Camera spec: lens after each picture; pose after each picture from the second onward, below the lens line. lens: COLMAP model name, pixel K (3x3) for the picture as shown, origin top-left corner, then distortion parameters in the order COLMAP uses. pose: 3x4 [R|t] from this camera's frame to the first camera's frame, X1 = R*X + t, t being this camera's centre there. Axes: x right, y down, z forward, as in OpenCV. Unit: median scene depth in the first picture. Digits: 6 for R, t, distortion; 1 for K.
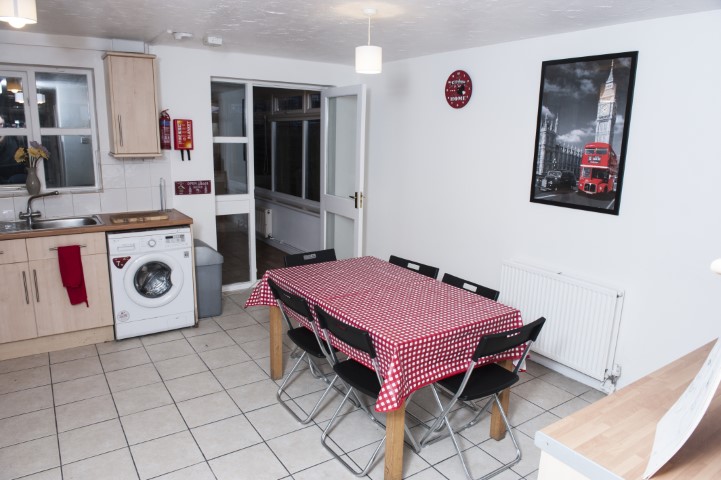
lens RADIAL K [[491.0, 0, 360.9], [0, 491.0, 243.9], [0, 0, 1]] dist [-0.049910, -0.004186]
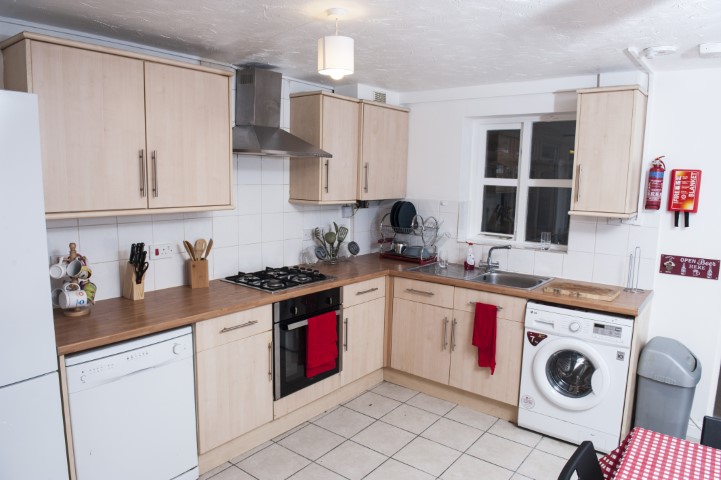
lens RADIAL K [[491.0, 0, 360.9], [0, 491.0, 243.9], [0, 0, 1]] dist [-0.049910, -0.004186]
pose [[0.311438, 0.117623, -0.942959, 0.179183], [-0.219670, 0.974344, 0.048986, -0.095339], [0.924528, 0.191883, 0.329286, 0.417036]]
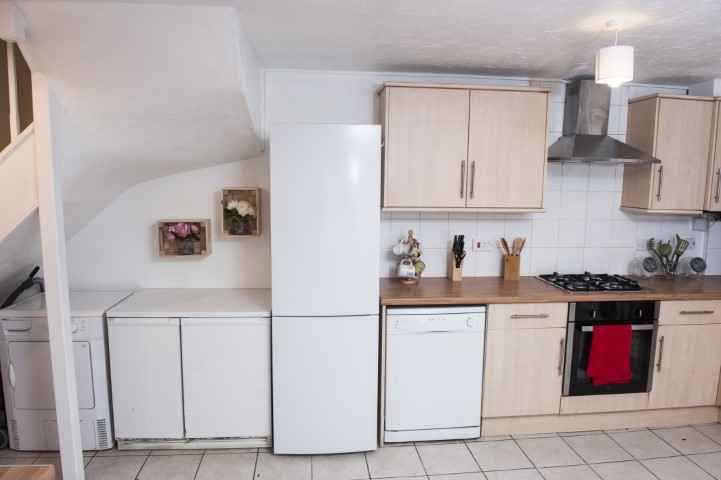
lens RADIAL K [[491.0, 0, 360.9], [0, 491.0, 243.9], [0, 0, 1]] dist [-0.049910, -0.004186]
pose [[-0.465991, 0.089599, -0.880241, 0.282012], [-0.213013, 0.954237, 0.209898, -0.124691], [0.858765, 0.285313, -0.425580, 0.581198]]
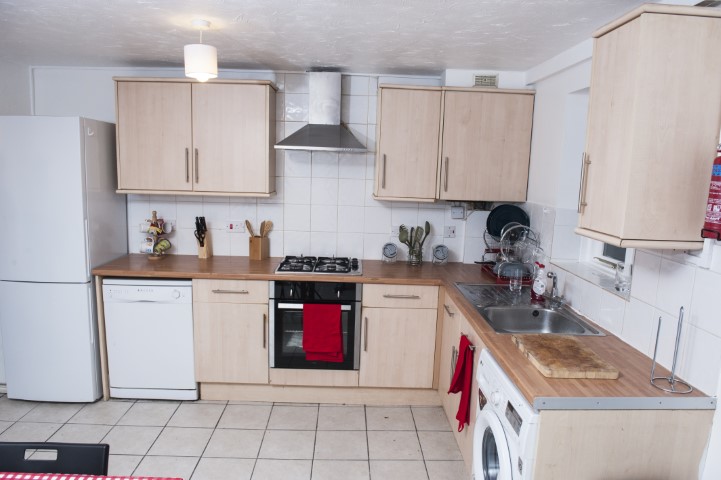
lens RADIAL K [[494.9, 0, 360.4], [0, 494.9, 243.8], [0, 0, 1]] dist [-0.049886, -0.002541]
pose [[-0.534074, 0.095046, -0.840078, 0.067292], [-0.224484, 0.942050, 0.249297, -0.256410], [0.815090, 0.321727, -0.481788, 1.103291]]
